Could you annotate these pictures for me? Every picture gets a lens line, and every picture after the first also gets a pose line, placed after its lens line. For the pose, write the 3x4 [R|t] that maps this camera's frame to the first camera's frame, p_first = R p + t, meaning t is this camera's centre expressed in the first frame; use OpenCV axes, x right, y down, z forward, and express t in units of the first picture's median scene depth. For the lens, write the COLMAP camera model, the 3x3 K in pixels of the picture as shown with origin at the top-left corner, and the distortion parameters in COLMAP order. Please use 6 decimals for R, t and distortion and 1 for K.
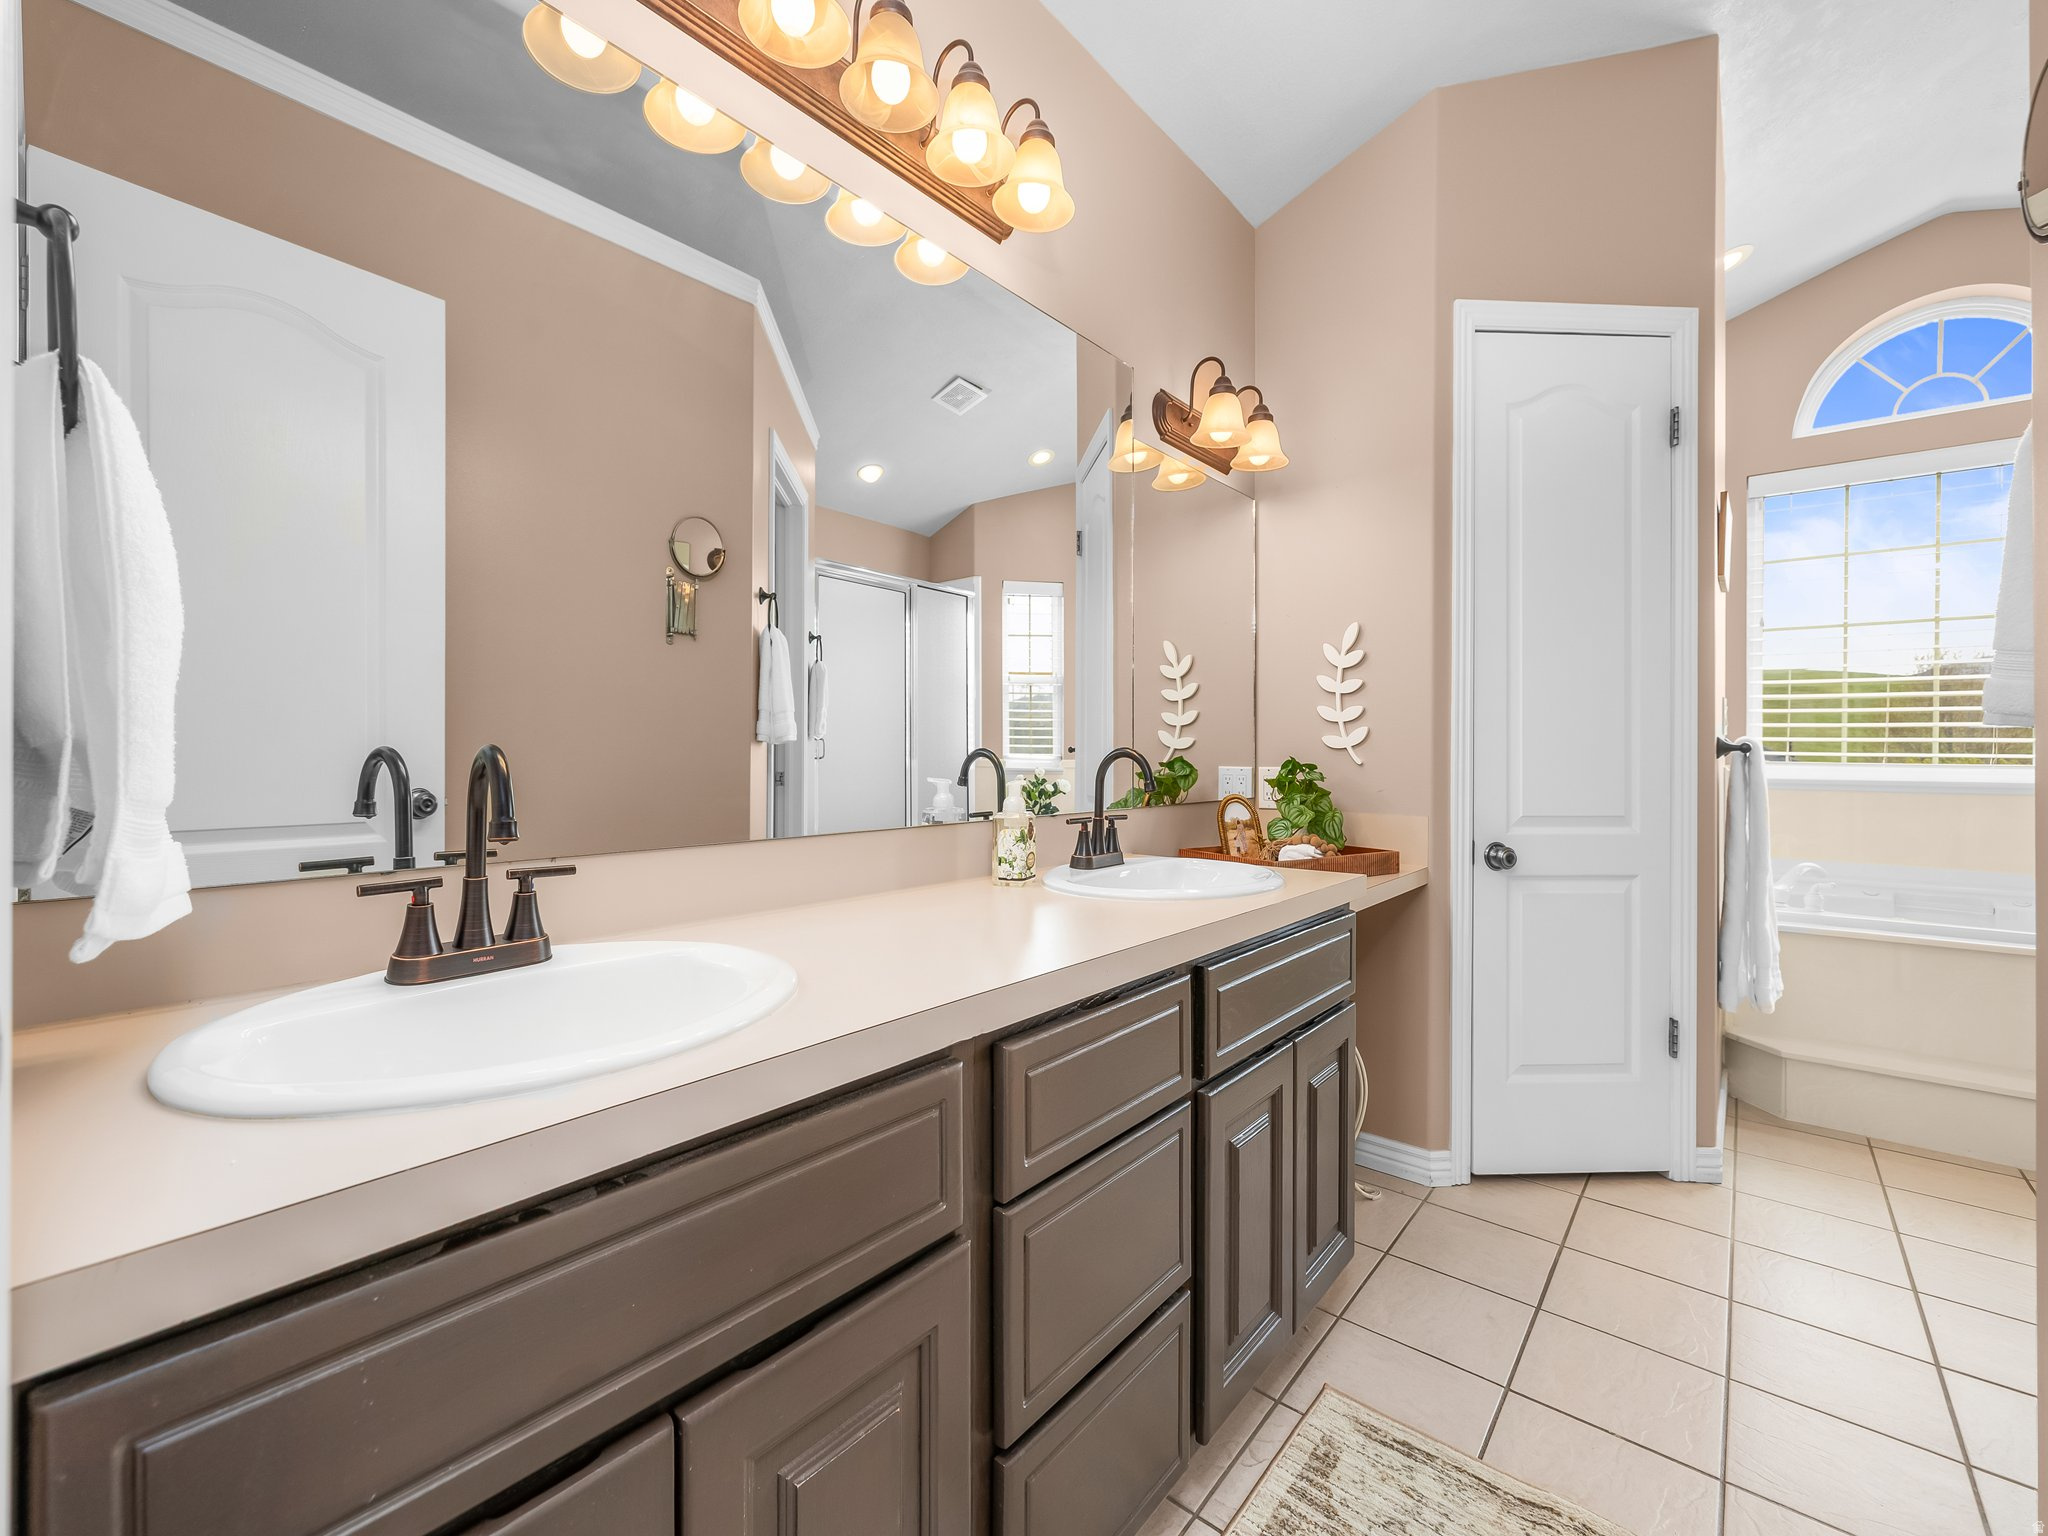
lens RADIAL K [[819.6, 0, 1016.7], [0, 819.6, 756.4], [0, 0, 1]] dist [-0.000863, -0.000374]
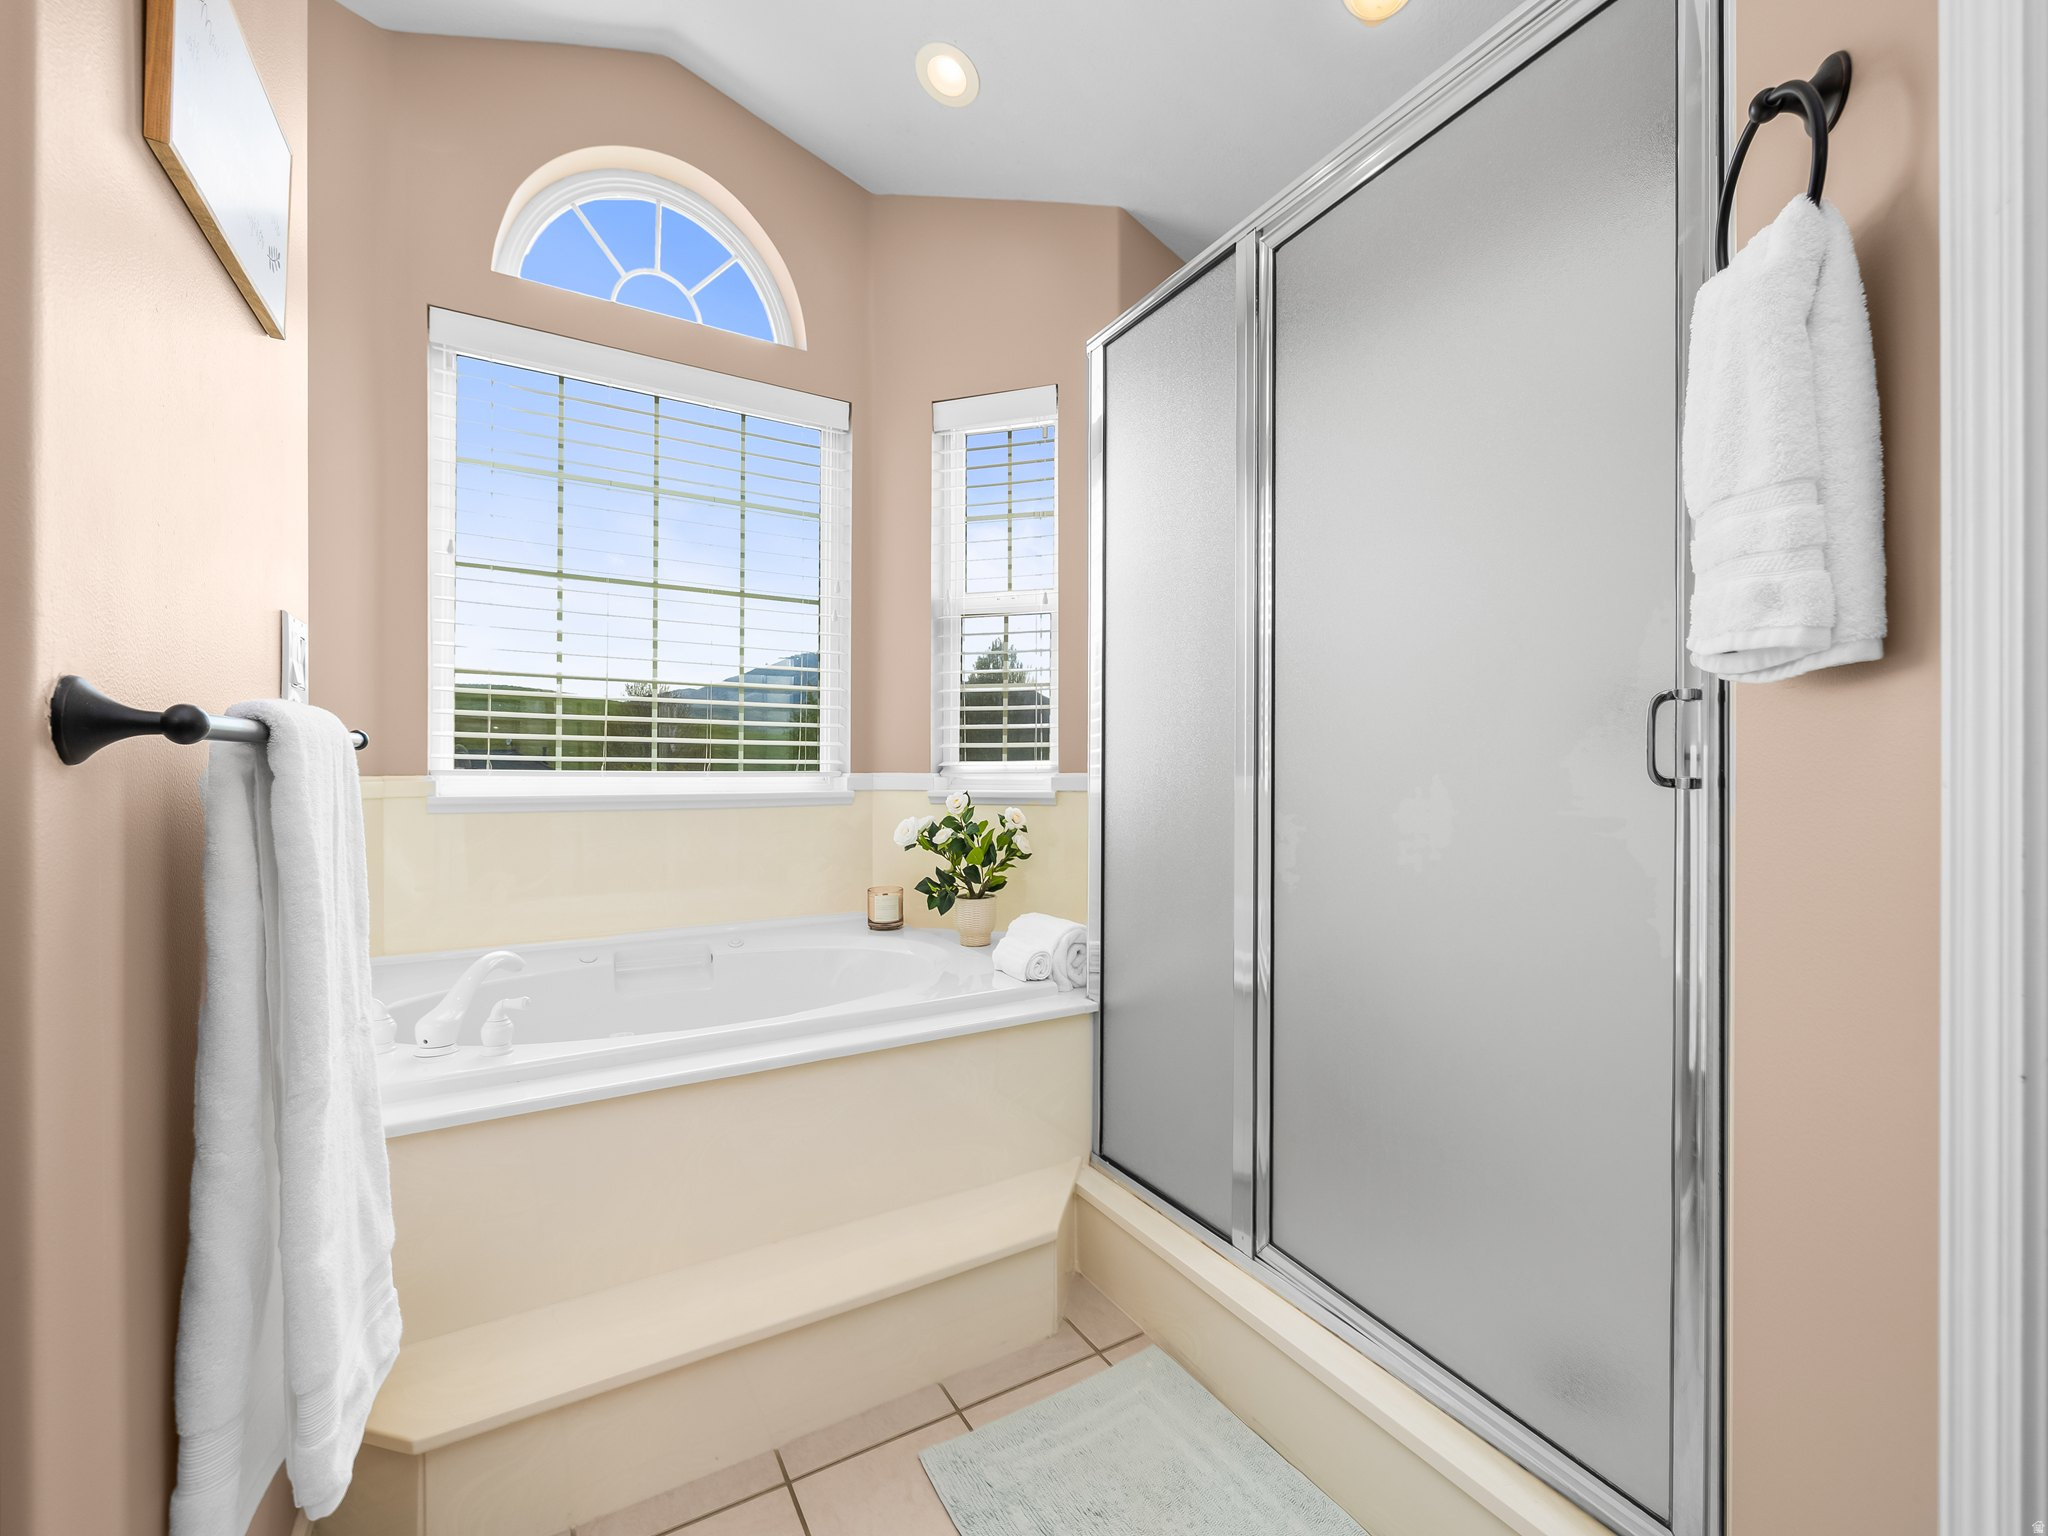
lens RADIAL K [[869.4, 0, 1027.6], [0, 869.4, 759.8], [0, 0, 1]] dist [-0.001089, 0.000322]
pose [[0.302471, 0.001557, 0.953157, 0.450784], [0.002400, 0.999994, -0.002395, 0.001602], [-0.953156, 0.003011, 0.302465, 0.418760]]
